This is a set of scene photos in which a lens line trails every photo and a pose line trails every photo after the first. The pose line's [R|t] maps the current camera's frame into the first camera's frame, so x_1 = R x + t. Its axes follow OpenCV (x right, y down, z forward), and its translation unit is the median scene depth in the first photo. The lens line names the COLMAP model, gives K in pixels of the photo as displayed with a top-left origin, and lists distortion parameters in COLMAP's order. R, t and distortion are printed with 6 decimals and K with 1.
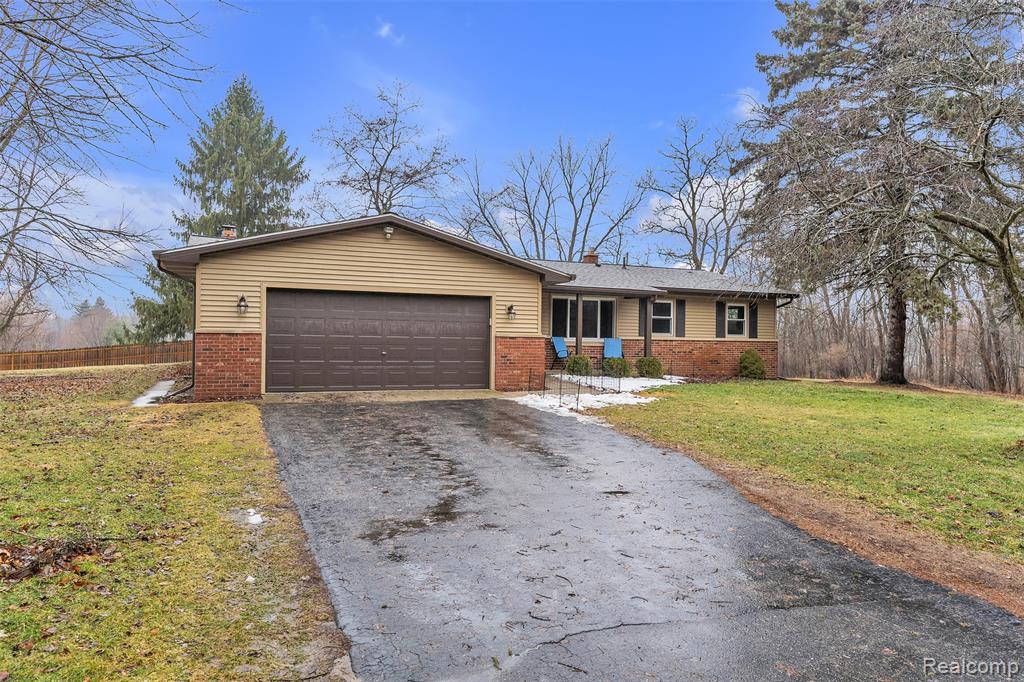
lens RADIAL K [[708.4, 0, 512.0], [0, 708.4, 341.0], [0, 0, 1]] dist [-0.004164, -0.000974]
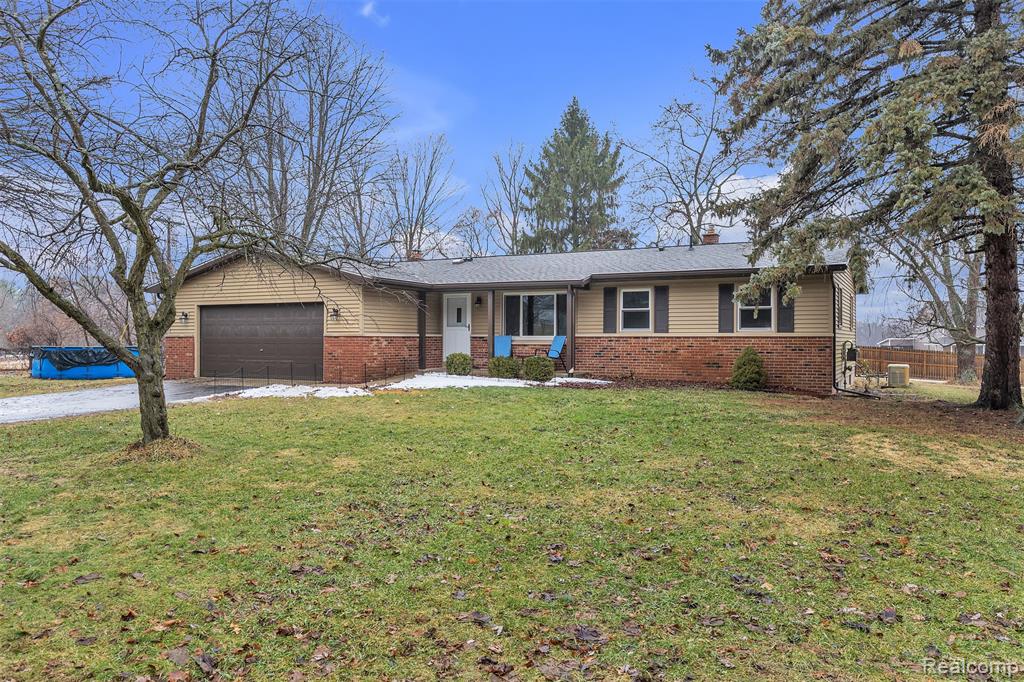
lens RADIAL K [[790.5, 0, 512.0], [0, 790.5, 341.0], [0, 0, 1]] dist [-0.034908, 0.000264]
pose [[0.605931, -0.012874, -0.795413, 0.913199], [0.005259, 0.999912, -0.012178, 0.014752], [0.795500, 0.003196, 0.605945, 0.356327]]
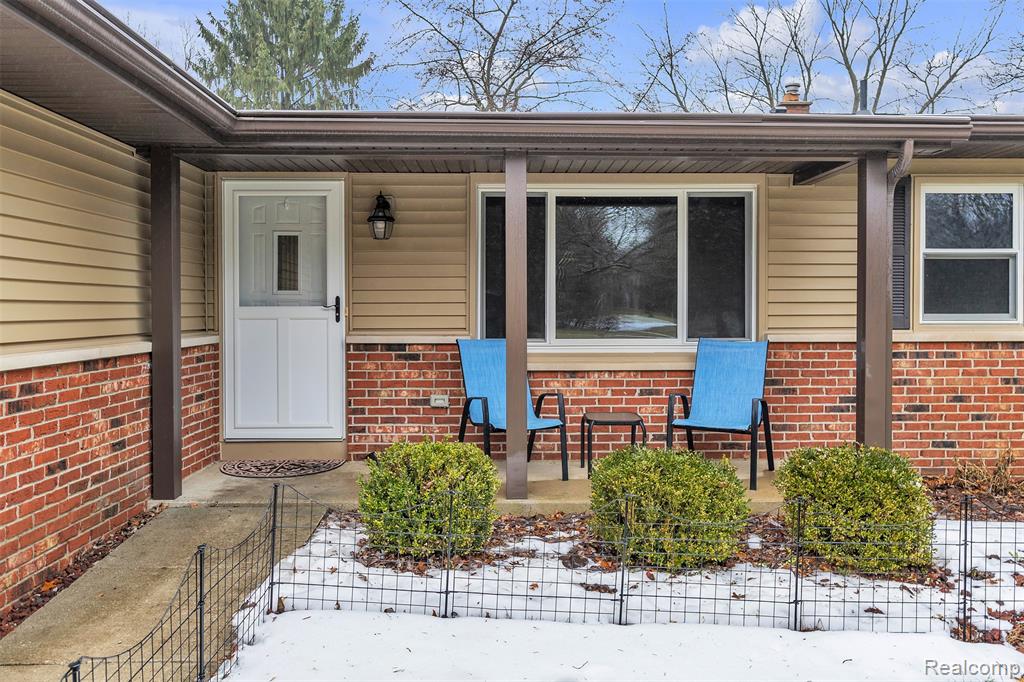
lens RADIAL K [[774.2, 0, 512.4], [0, 774.2, 324.3], [0, 0, 1]] dist [0.001644, 0.000227]
pose [[0.918297, -0.006554, -0.395838, 0.183464], [0.013936, 0.999778, 0.015777, -0.015337], [0.395647, -0.020004, 0.918185, 0.730508]]
